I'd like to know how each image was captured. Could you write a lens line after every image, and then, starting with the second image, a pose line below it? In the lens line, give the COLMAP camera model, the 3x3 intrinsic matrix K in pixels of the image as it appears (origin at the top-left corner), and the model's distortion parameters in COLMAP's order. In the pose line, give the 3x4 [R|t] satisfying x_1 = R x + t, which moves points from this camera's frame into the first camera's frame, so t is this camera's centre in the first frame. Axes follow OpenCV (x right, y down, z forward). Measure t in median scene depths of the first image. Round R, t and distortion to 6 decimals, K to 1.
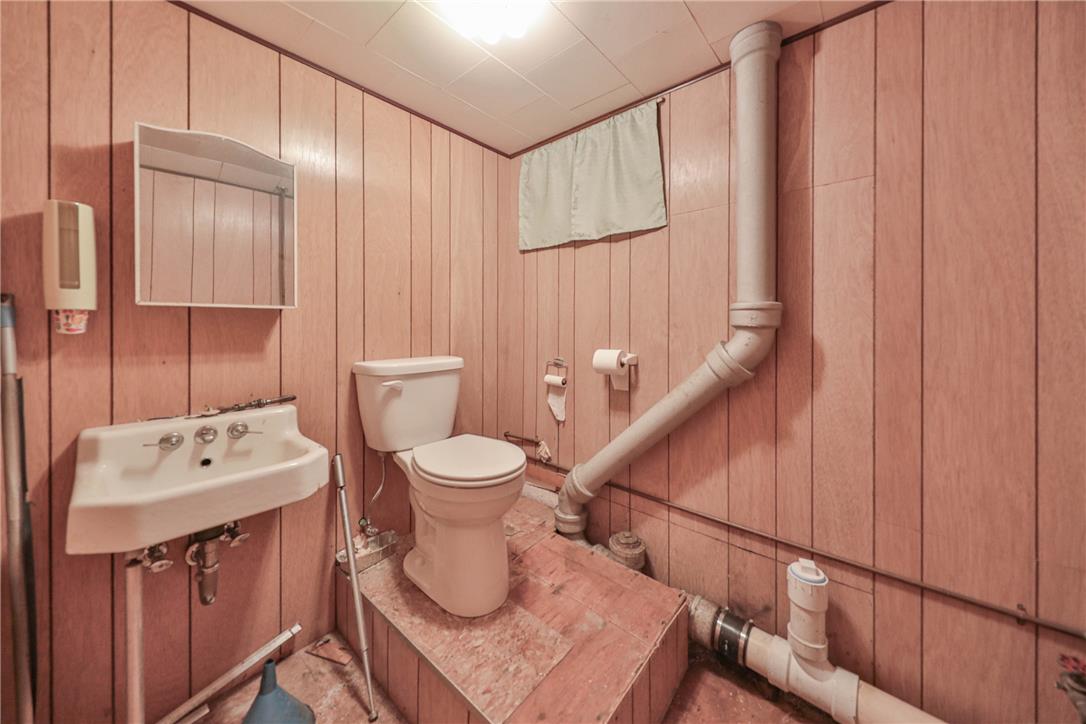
lens RADIAL K [[373.6, 0, 559.5], [0, 373.6, 337.2], [0, 0, 1]] dist [0.000662, -0.004284]
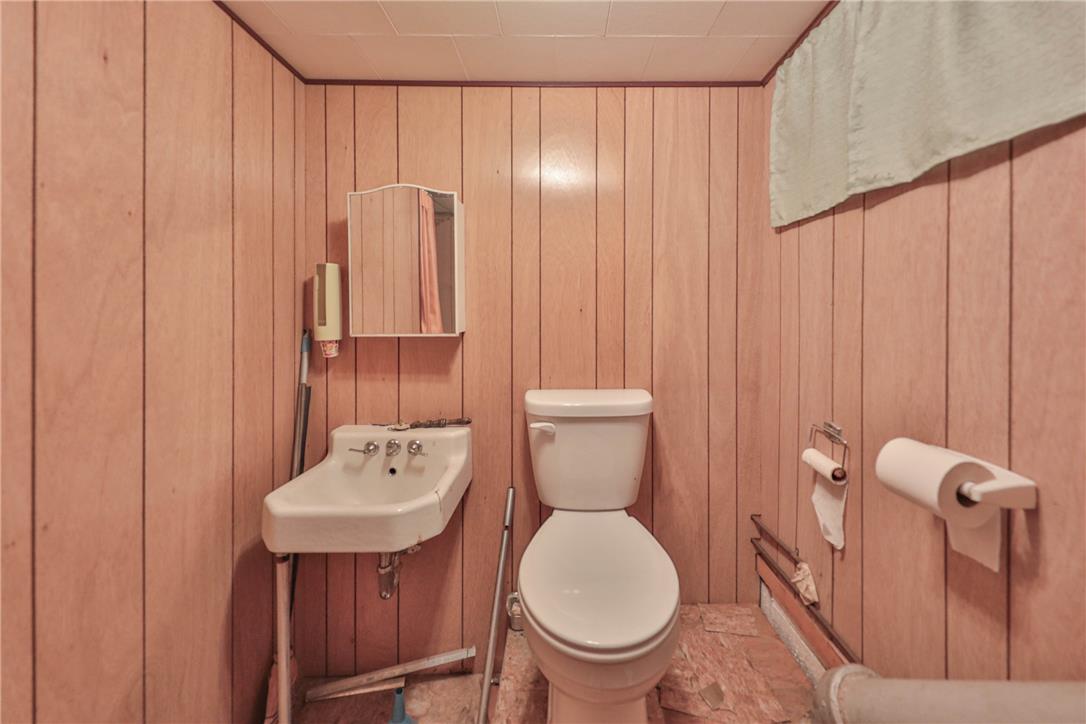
lens RADIAL K [[393.0, 0, 531.3], [0, 393.0, 321.6], [0, 0, 1]] dist [0.000480, -0.000411]
pose [[0.640831, 0.006221, -0.767657, 0.175108], [-0.020945, 0.999737, -0.009382, -0.085391], [0.767397, 0.022090, 0.640792, 0.374859]]
